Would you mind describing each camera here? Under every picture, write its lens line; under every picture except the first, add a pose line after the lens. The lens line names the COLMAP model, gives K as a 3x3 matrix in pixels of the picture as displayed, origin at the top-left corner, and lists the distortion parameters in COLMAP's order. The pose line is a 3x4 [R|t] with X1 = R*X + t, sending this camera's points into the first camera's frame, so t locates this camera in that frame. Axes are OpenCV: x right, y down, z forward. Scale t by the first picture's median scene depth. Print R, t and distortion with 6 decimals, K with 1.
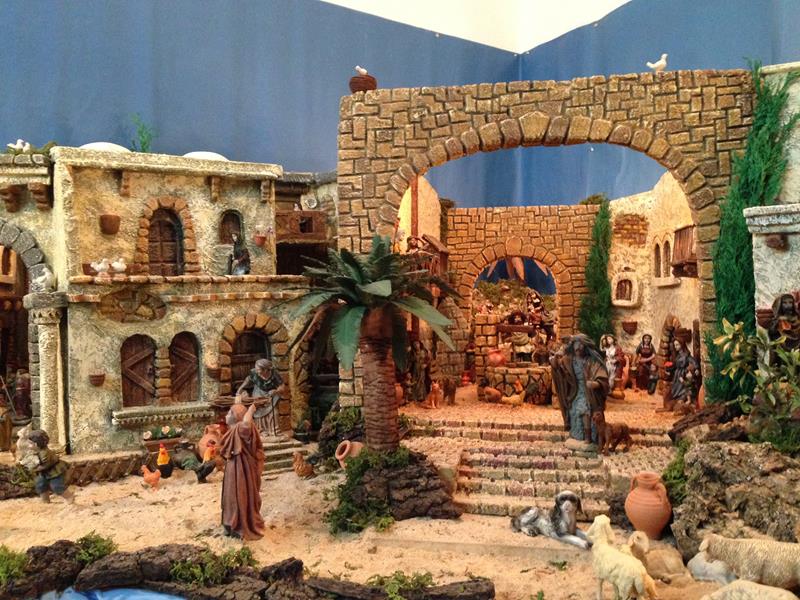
lens RADIAL K [[735.2, 0, 396.0], [0, 735.2, 300.8], [0, 0, 1]] dist [0.114218, -0.195244]
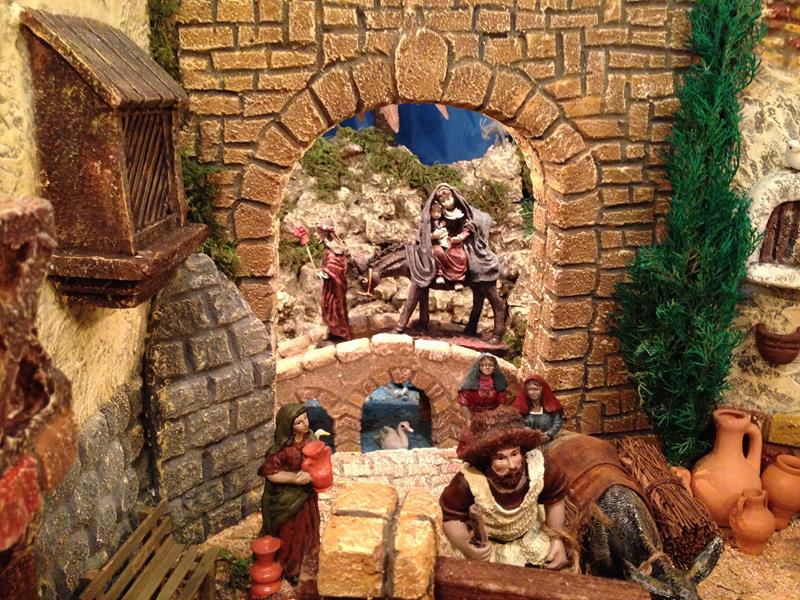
lens RADIAL K [[740.6, 0, 397.1], [0, 740.6, 300.0], [0, 0, 1]] dist [0.119555, -0.216345]
pose [[0.965728, -0.059927, 0.252543, 0.105506], [-0.012901, 0.960697, 0.277300, -0.098400], [-0.259235, -0.271055, 0.926999, 1.040646]]
